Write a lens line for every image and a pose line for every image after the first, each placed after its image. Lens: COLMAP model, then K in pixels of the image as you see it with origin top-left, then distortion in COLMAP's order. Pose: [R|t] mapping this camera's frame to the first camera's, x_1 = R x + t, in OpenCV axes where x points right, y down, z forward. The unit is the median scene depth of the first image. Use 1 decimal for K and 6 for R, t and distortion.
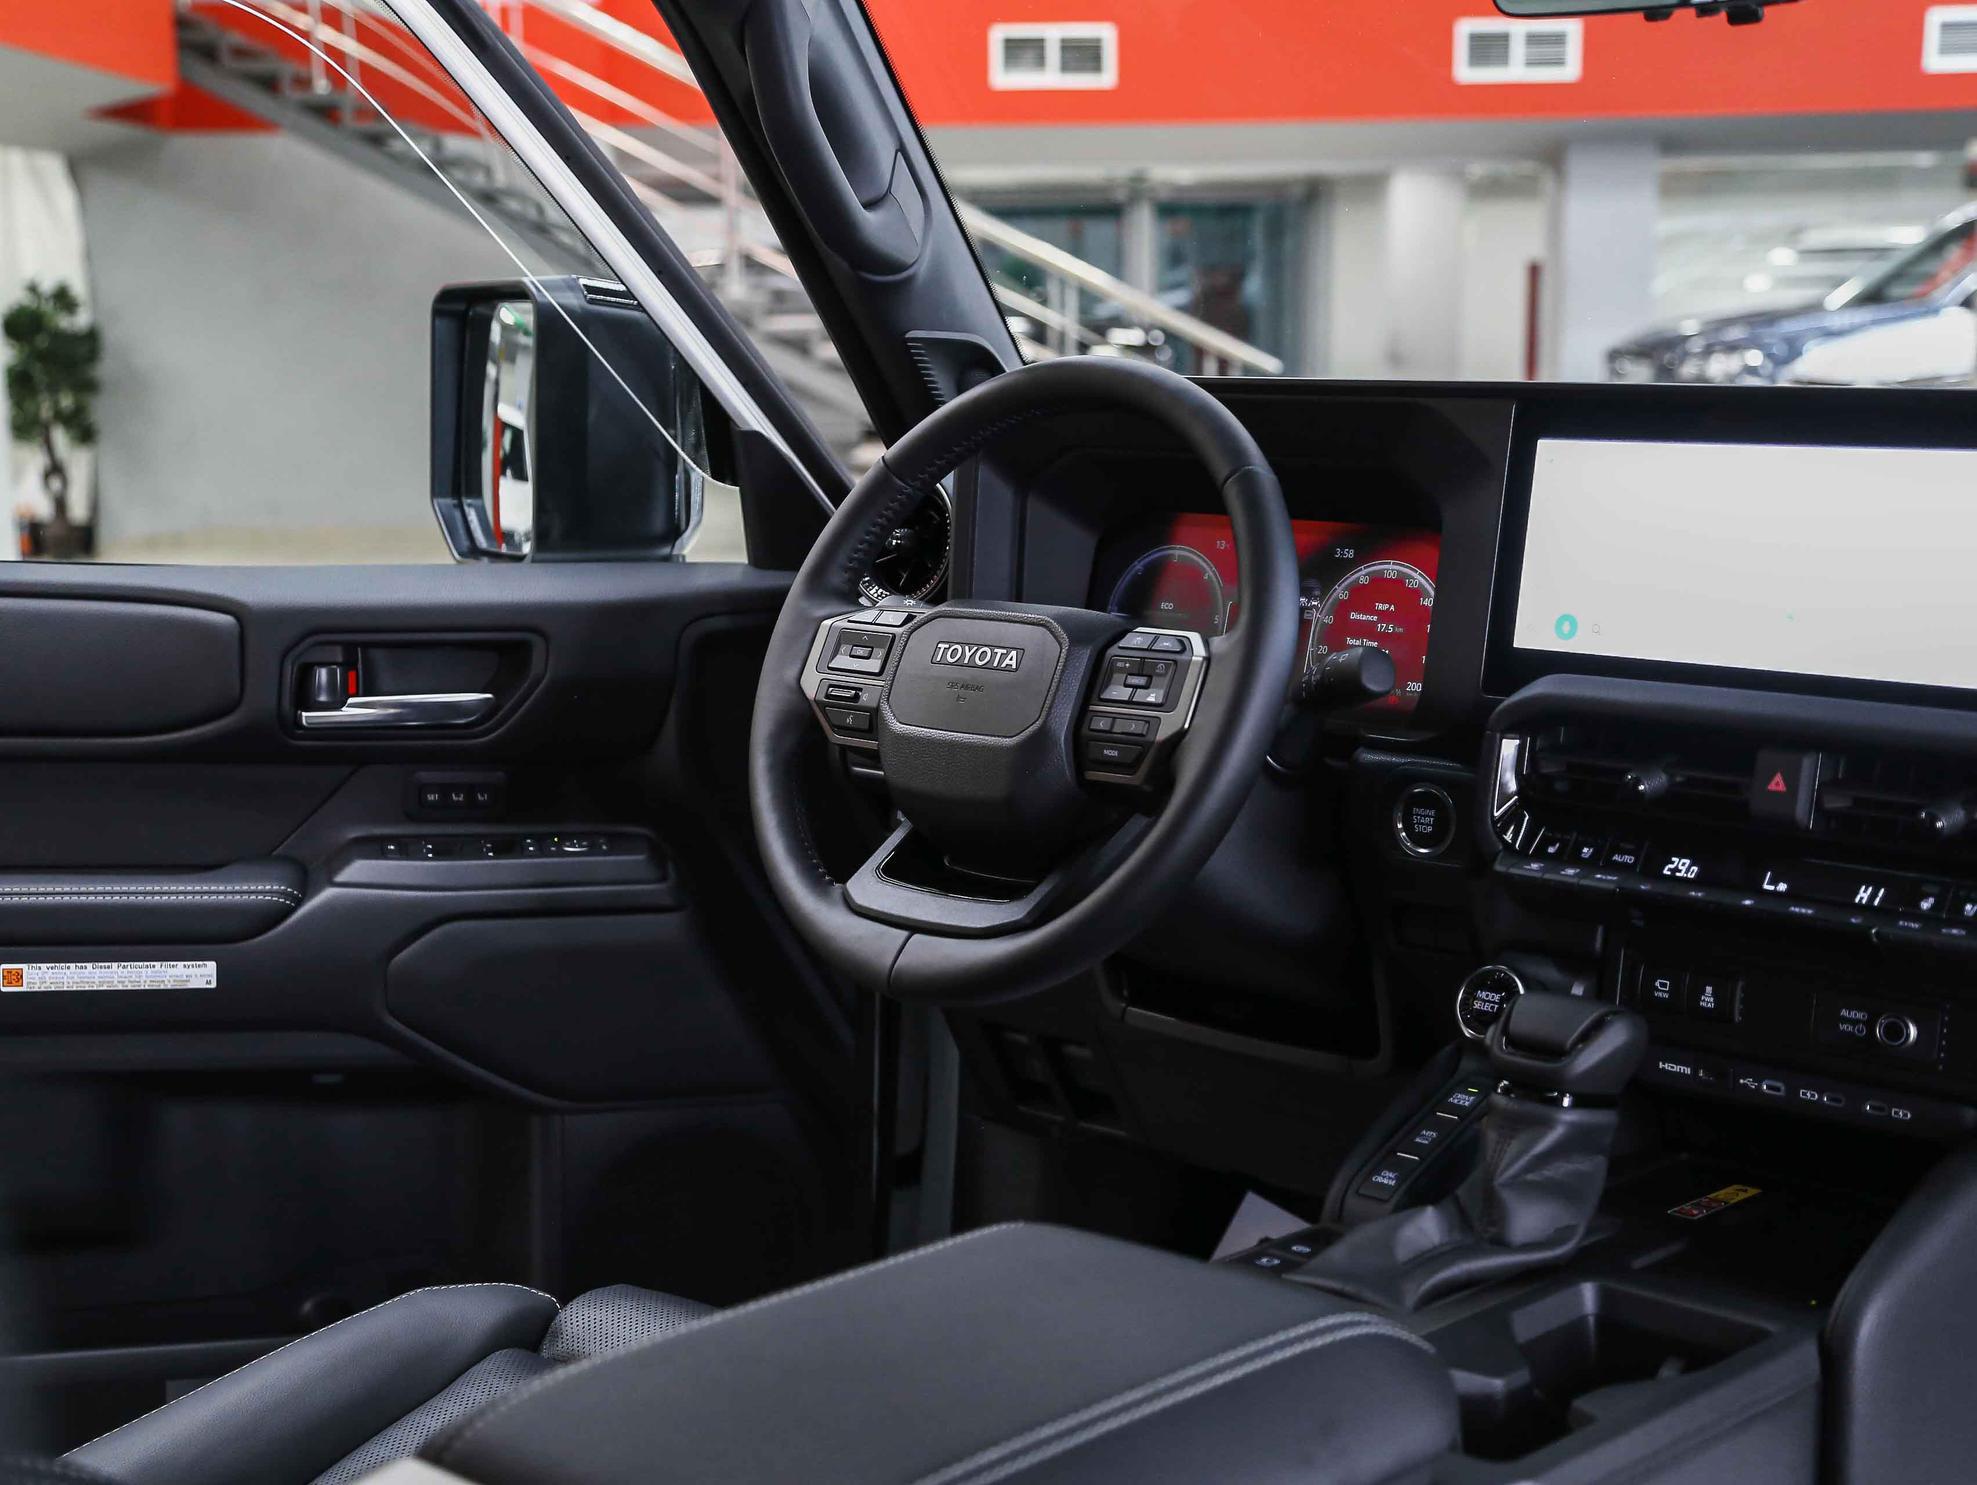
lens RADIAL K [[2887.6, 0, 988.5], [0, 2887.6, 742.5], [0, 0, 1]] dist [0.100508, 0.033063]
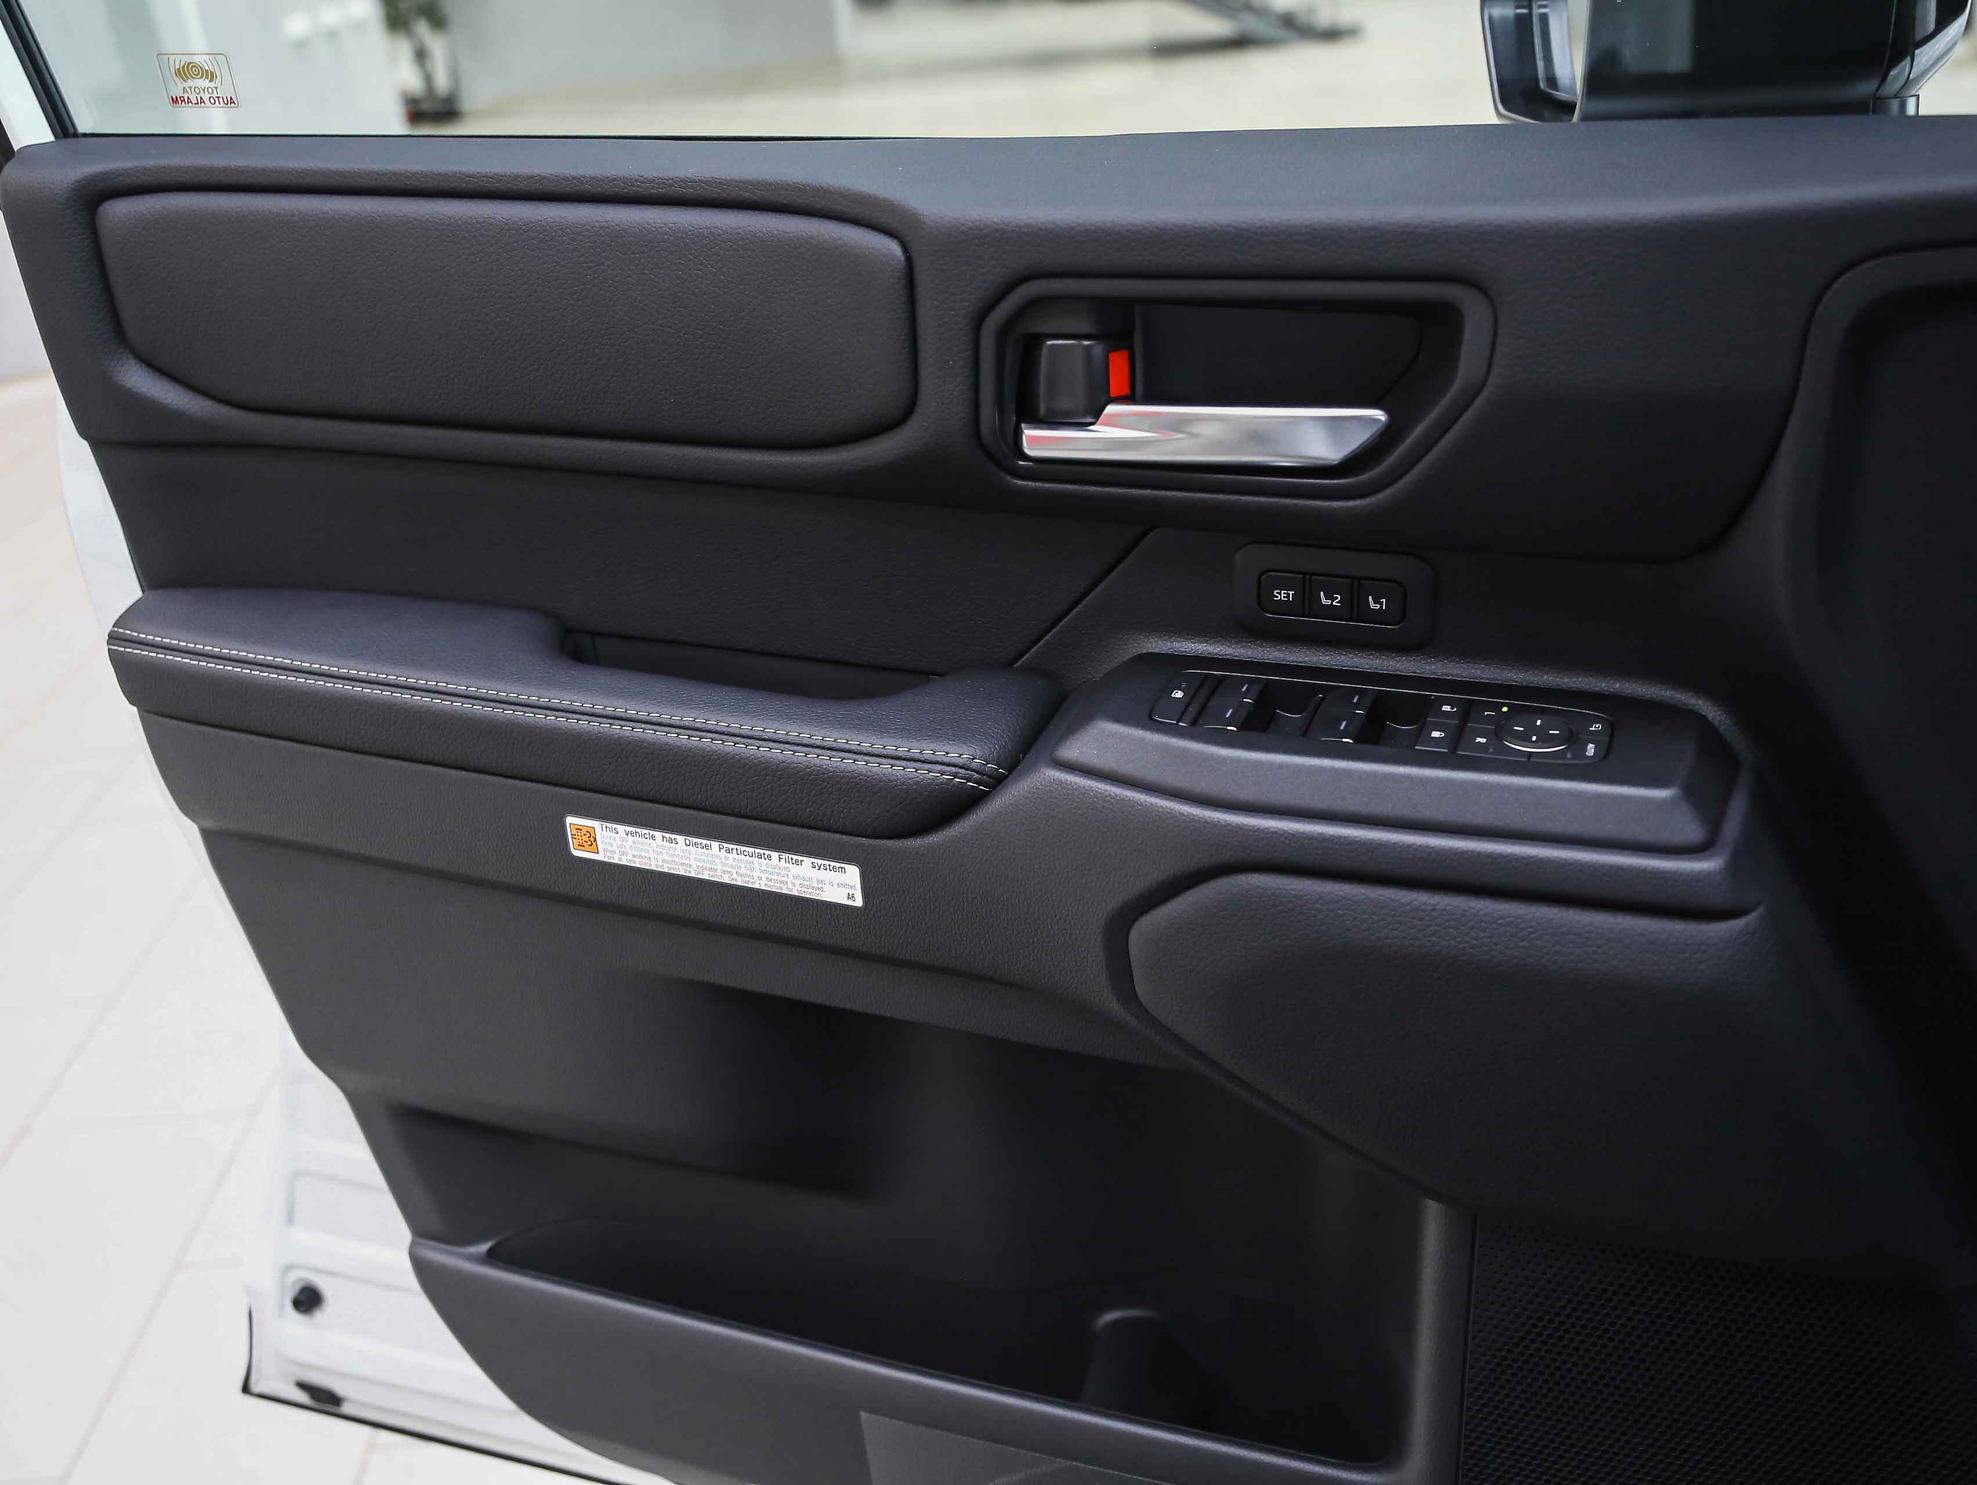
lens RADIAL K [[1775.9, 0, 988.5], [0, 1775.9, 742.5], [0, 0, 1]] dist [-0.007097, -0.005089]
pose [[0.821548, 0.172807, -0.543320, -0.058156], [-0.017166, 0.960025, 0.279387, -0.046565], [0.569881, -0.220203, 0.791673, 0.741411]]
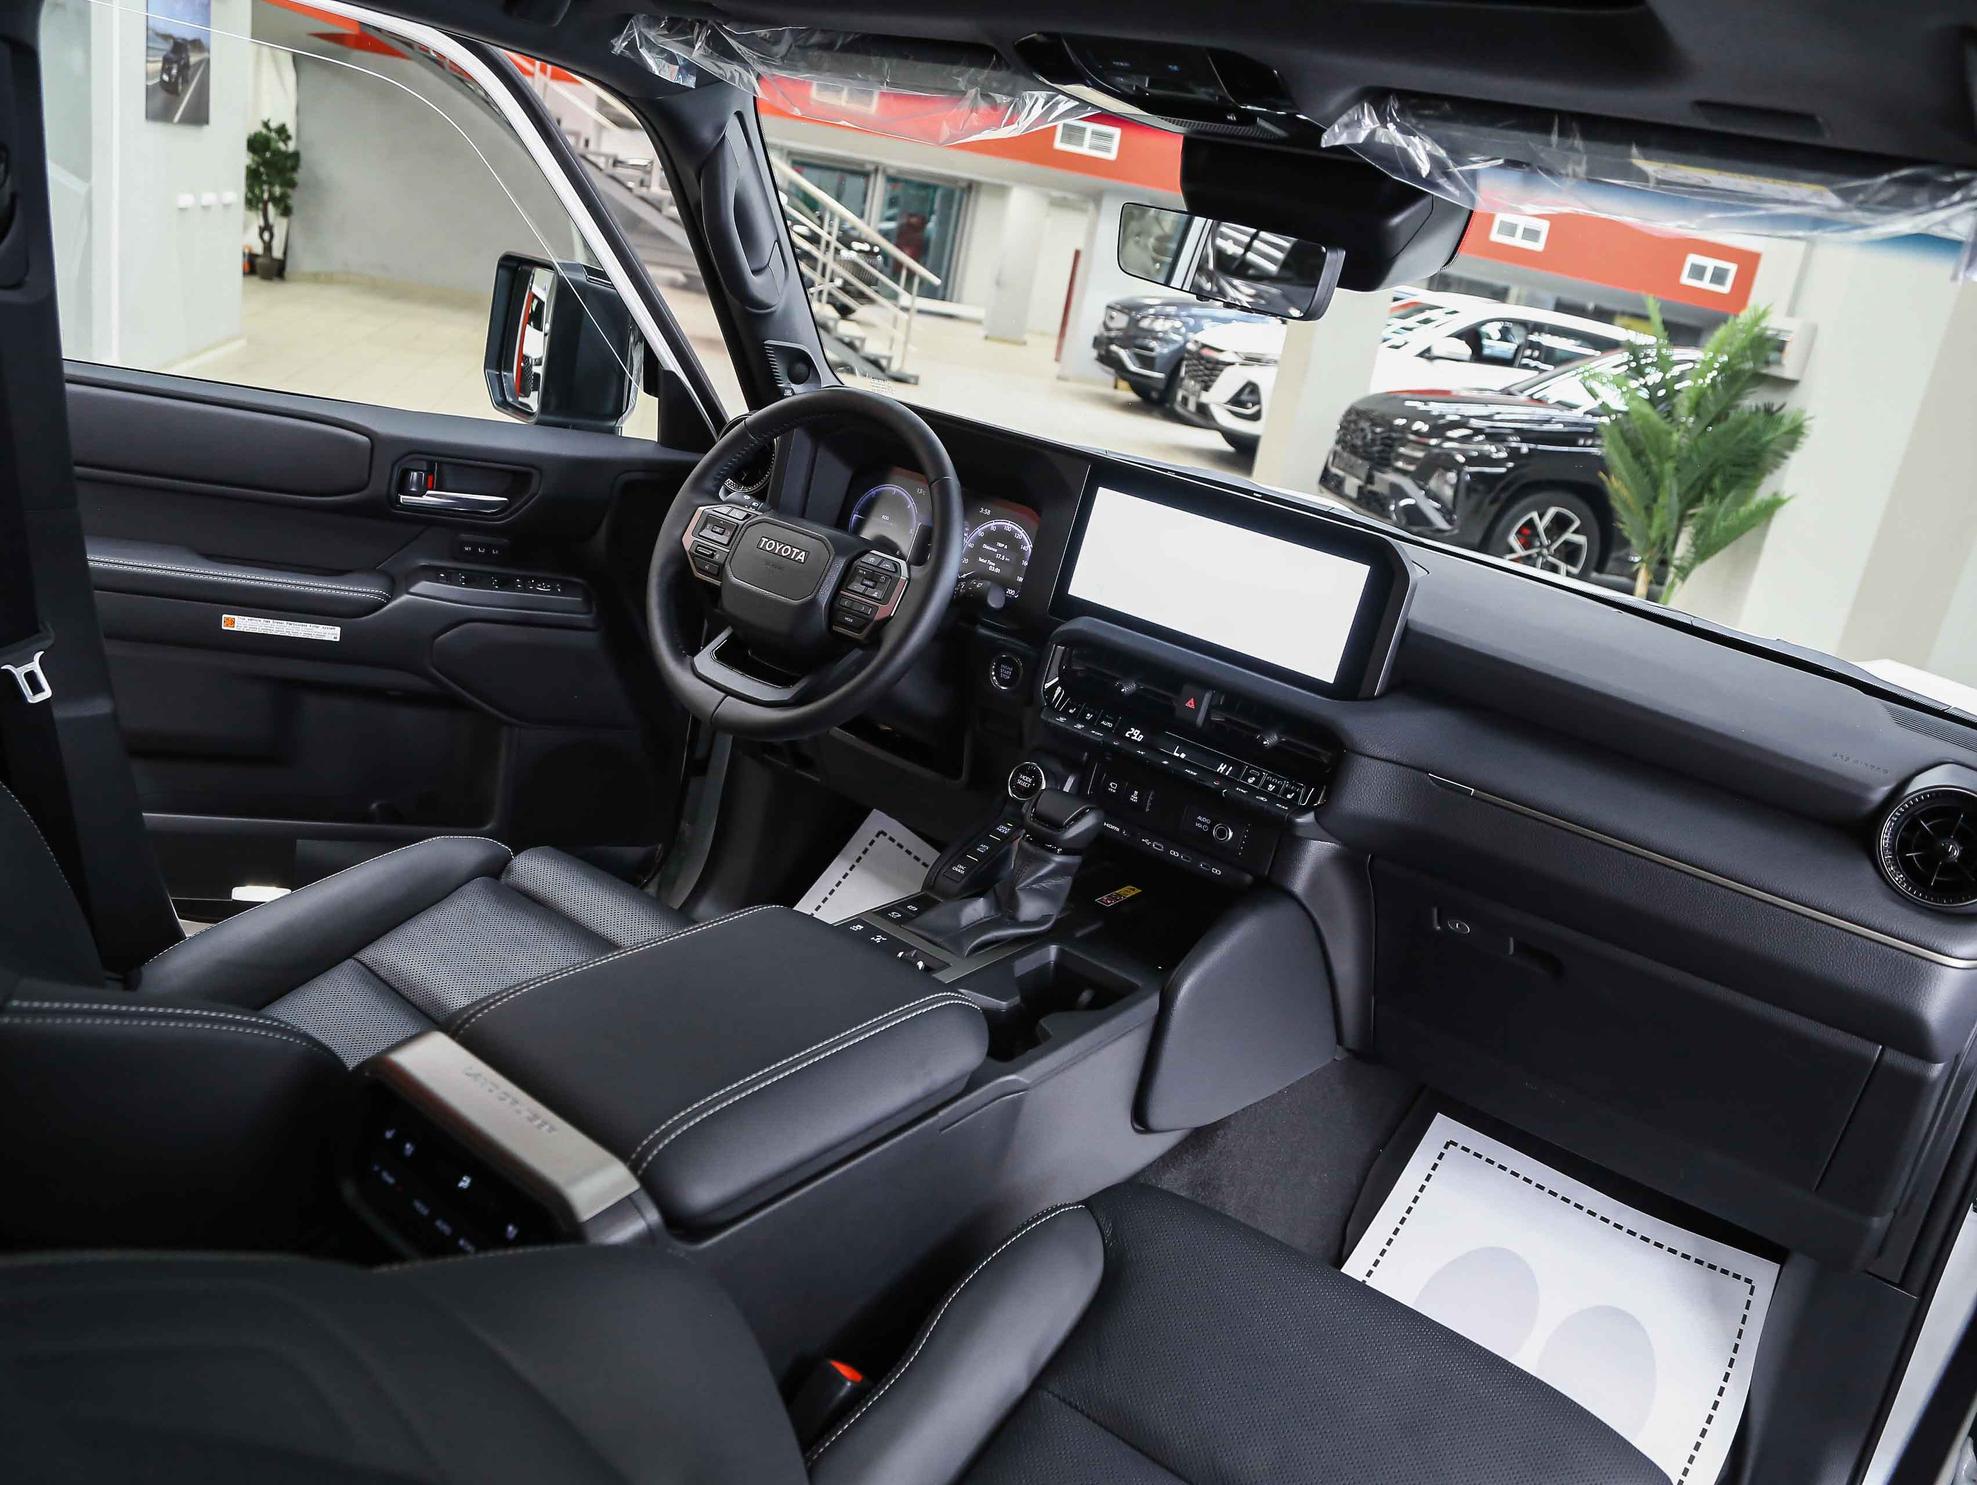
lens RADIAL K [[1499.8, 0, 988.5], [0, 1499.8, 742.5], [0, 0, 1]] dist [-0.136002, 0.077208]
pose [[0.974670, 0.131211, 0.181115, -0.026383], [-0.162791, 0.971511, 0.172234, -0.078361], [-0.153356, -0.197356, 0.968263, 0.036076]]
